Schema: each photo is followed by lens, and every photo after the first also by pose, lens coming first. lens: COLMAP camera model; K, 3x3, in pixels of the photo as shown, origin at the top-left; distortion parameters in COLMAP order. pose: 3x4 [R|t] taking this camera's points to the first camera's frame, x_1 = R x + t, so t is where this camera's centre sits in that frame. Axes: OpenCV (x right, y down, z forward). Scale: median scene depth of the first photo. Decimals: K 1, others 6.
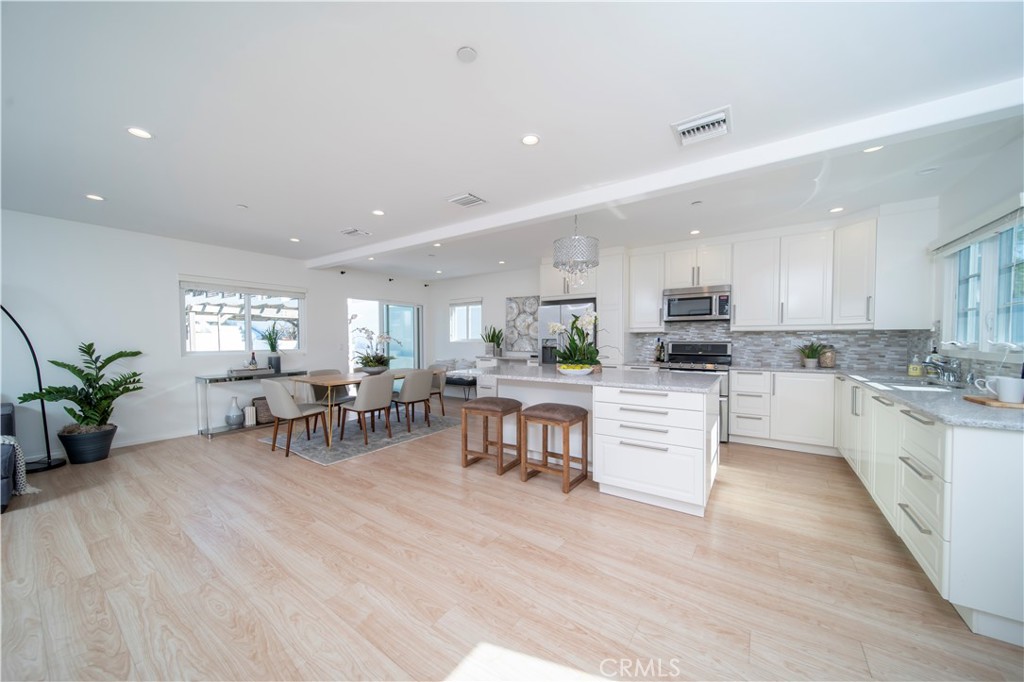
lens RADIAL K [[354.4, 0, 513.7], [0, 354.4, 347.5], [0, 0, 1]] dist [0.007666, -0.003746]
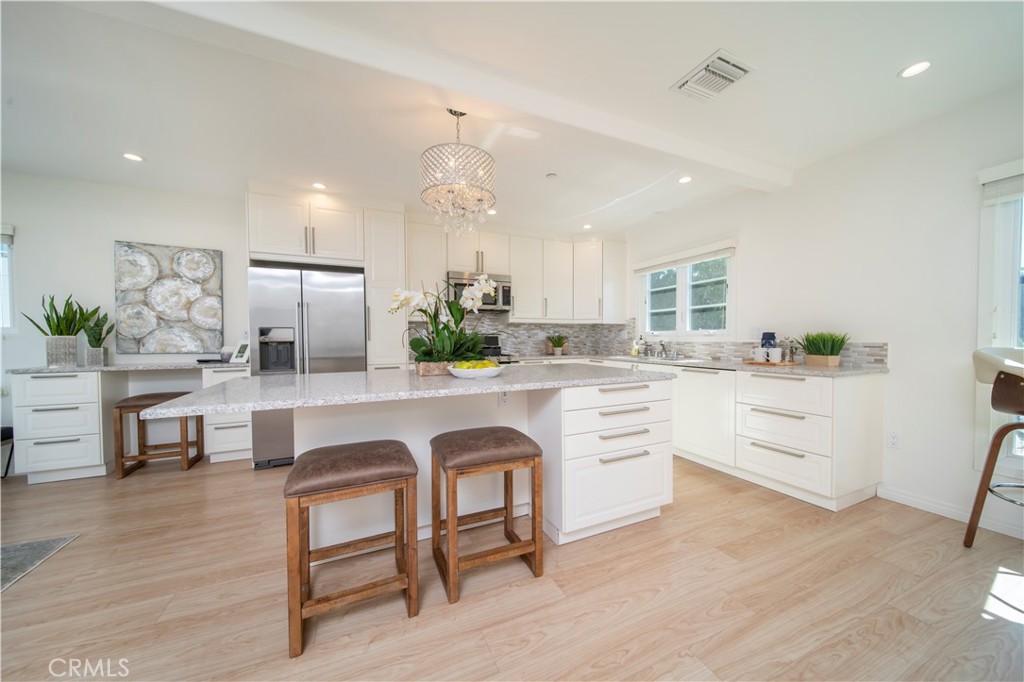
lens RADIAL K [[354.4, 0, 513.7], [0, 354.4, 347.5], [0, 0, 1]] dist [0.007666, -0.003746]
pose [[0.512089, -0.019691, 0.858706, -0.301812], [0.024778, 0.999660, 0.008147, 0.020783], [-0.858575, 0.017105, 0.512403, 0.588488]]
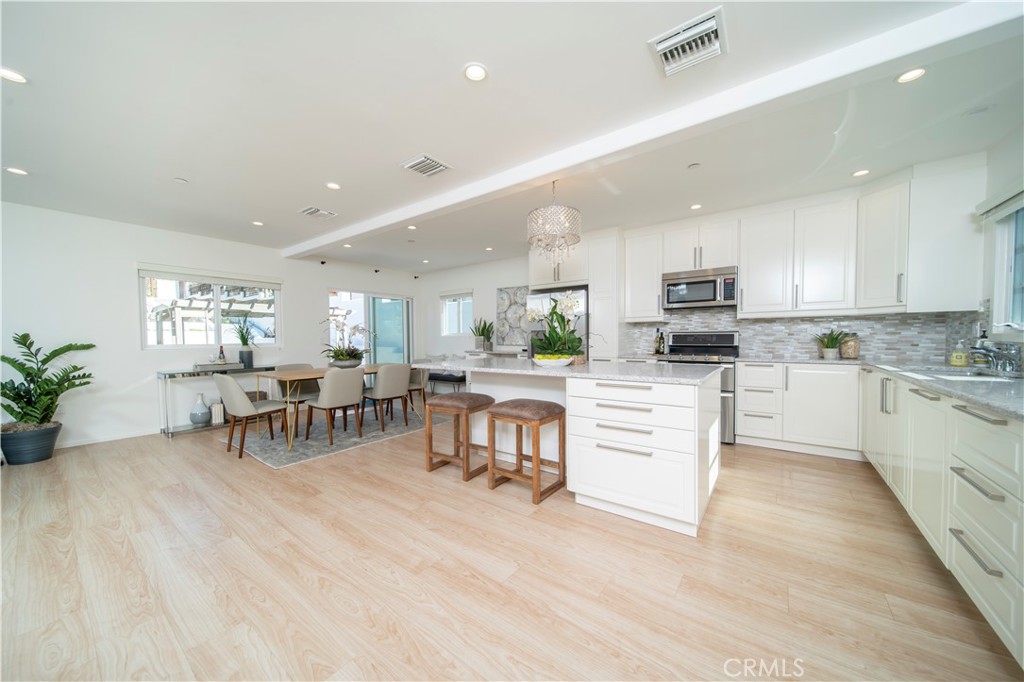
lens RADIAL K [[354.4, 0, 513.7], [0, 354.4, 347.5], [0, 0, 1]] dist [0.007666, -0.003746]
pose [[0.999514, -0.004654, -0.030823, 0.098481], [0.004768, 0.999982, 0.003642, 0.025267], [0.030805, -0.003788, 0.999518, 0.119110]]
